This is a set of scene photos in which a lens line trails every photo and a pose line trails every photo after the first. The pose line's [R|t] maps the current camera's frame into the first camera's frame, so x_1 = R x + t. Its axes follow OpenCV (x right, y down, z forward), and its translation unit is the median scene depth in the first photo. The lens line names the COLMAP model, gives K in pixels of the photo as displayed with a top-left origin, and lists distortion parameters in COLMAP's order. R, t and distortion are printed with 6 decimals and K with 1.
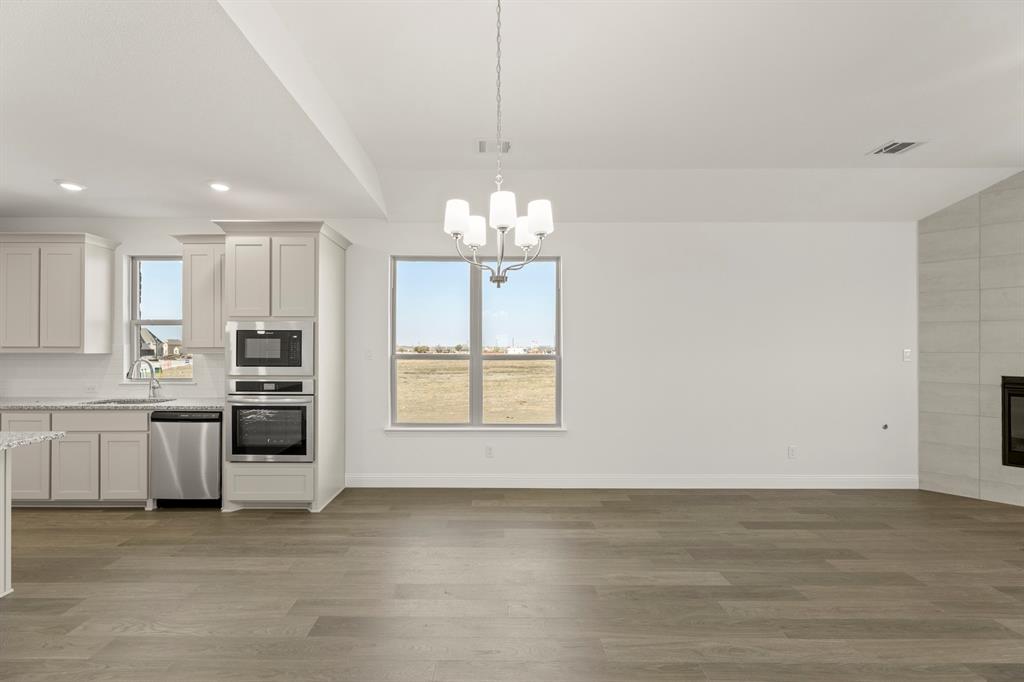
lens RADIAL K [[416.2, 0, 514.2], [0, 416.2, 343.7], [0, 0, 1]] dist [-0.004924, 0.000781]
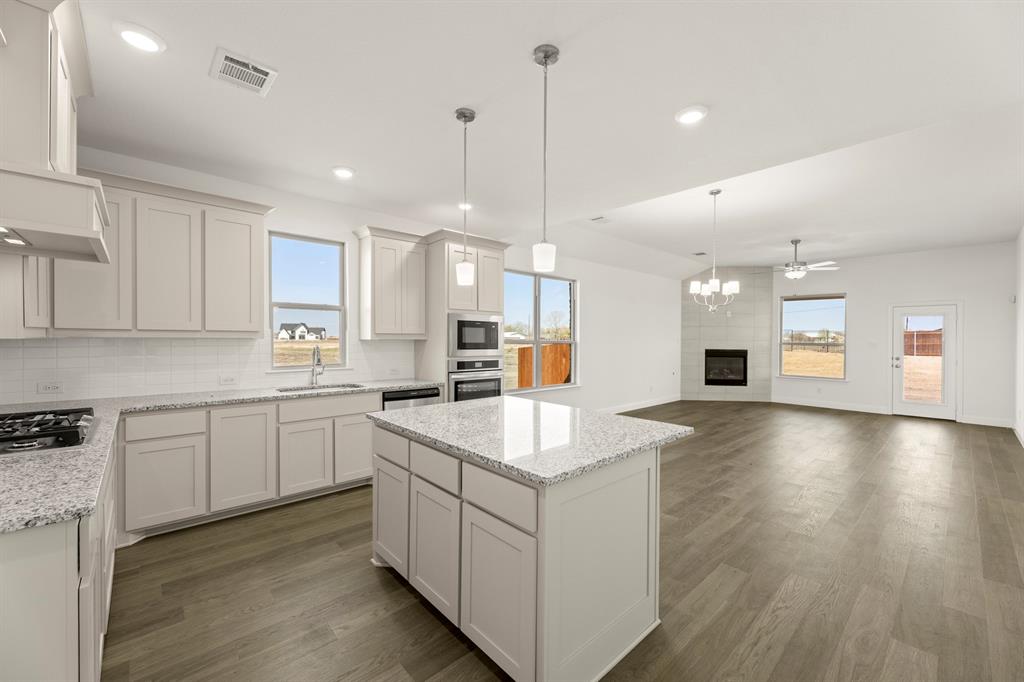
lens RADIAL K [[416.2, 0, 491.2], [0, 416.2, 333.9], [0, 0, 1]] dist [-0.004924, 0.000781]
pose [[0.747945, 0.011173, 0.663666, -0.618343], [-0.014550, 0.999894, -0.000435, 0.002978], [-0.663601, -0.009331, 0.748029, 0.000022]]
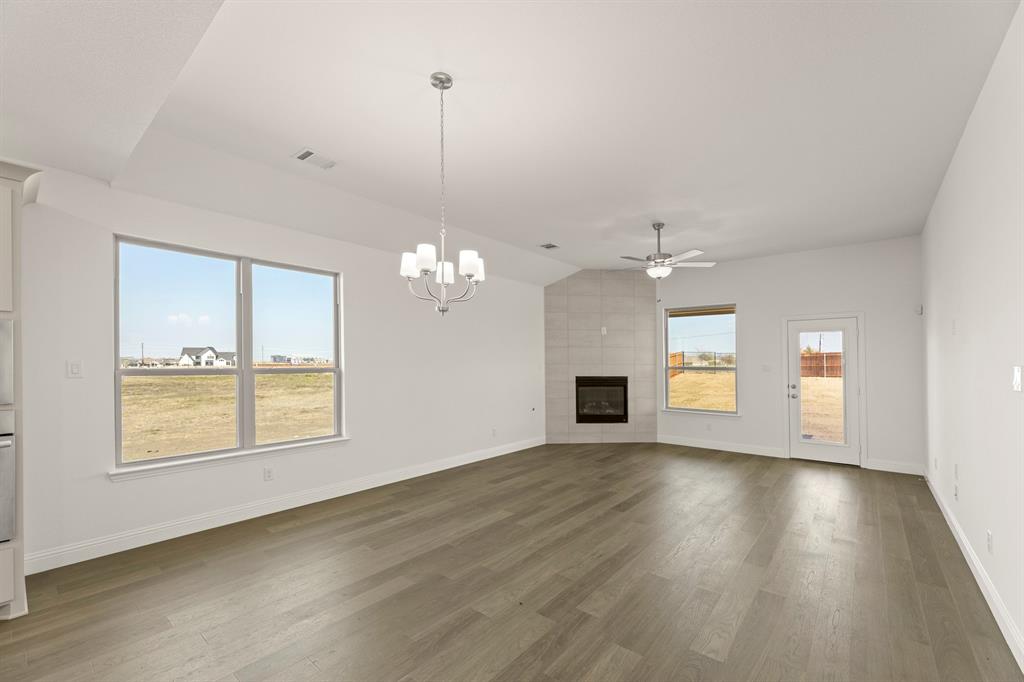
lens RADIAL K [[416.2, 0, 514.2], [0, 416.2, 349.0], [0, 0, 1]] dist [-0.004924, 0.000781]
pose [[0.639603, 0.023796, 0.768337, -0.538738], [-0.008351, 0.999677, -0.024009, 0.002465], [-0.768660, 0.008940, 0.639595, 0.000043]]
